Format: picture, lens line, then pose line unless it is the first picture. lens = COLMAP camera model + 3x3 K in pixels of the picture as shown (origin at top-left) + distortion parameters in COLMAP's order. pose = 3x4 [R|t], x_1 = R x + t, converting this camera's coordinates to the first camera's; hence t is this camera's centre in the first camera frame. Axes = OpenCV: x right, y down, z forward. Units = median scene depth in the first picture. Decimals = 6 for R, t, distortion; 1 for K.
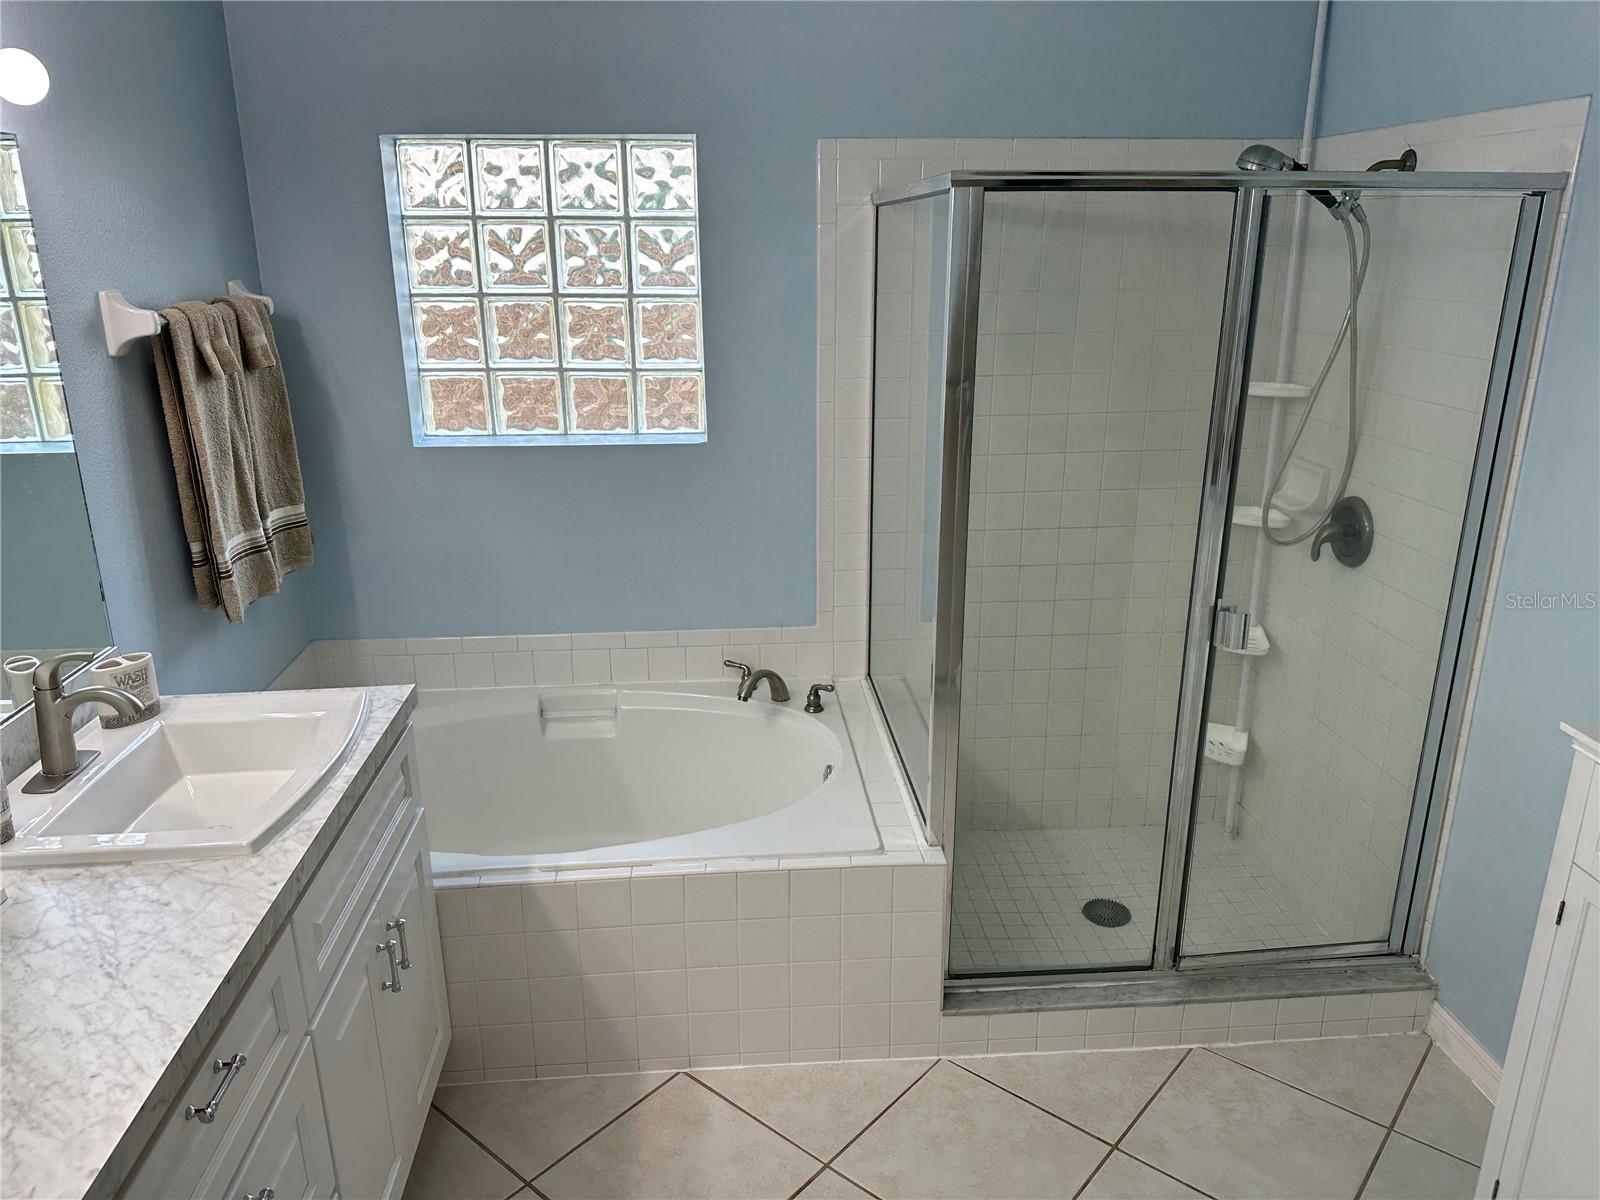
lens RADIAL K [[1139.9, 0, 801.7], [0, 1139.9, 596.6], [0, 0, 1]] dist [0.048267, -0.041688]
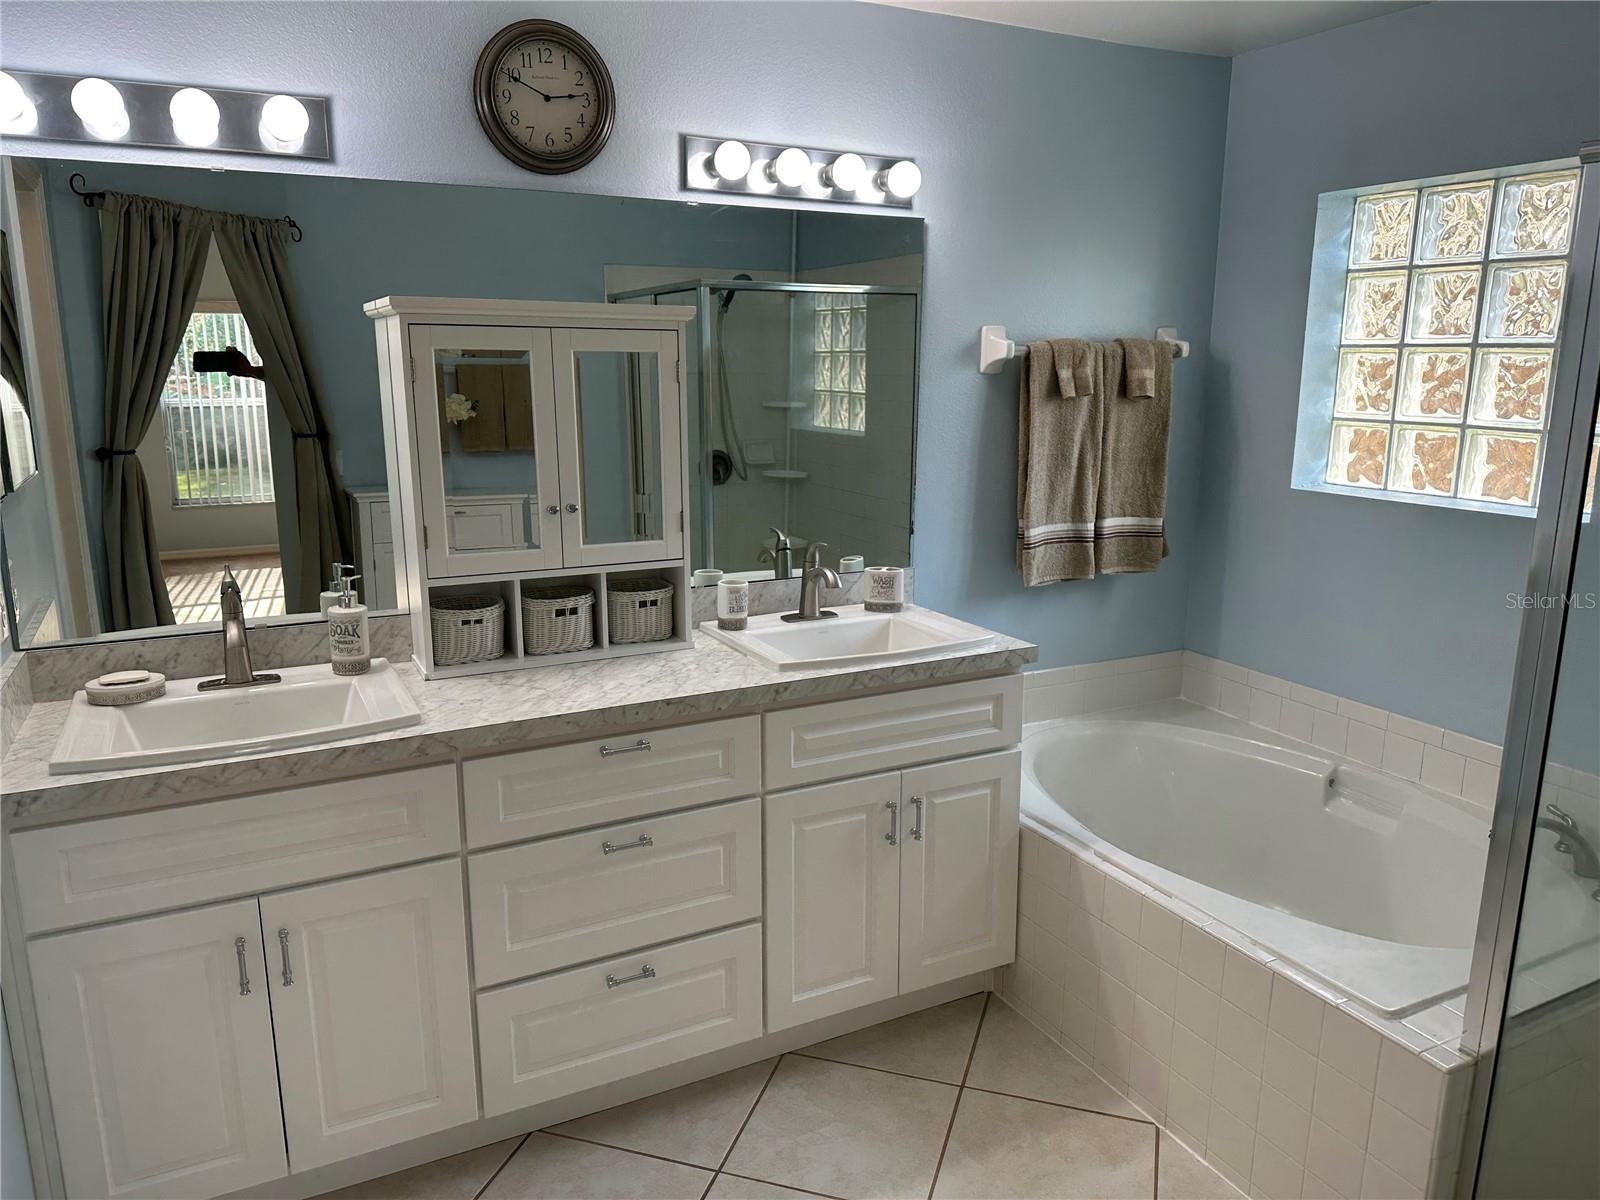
lens RADIAL K [[1139.9, 0, 796.7], [0, 1139.9, 603.7], [0, 0, 1]] dist [0.048267, -0.041688]
pose [[0.369577, 0.205767, -0.906131, 0.549556], [-0.280138, 0.954473, 0.102487, -0.015180], [0.885966, 0.215965, 0.410395, 0.239700]]
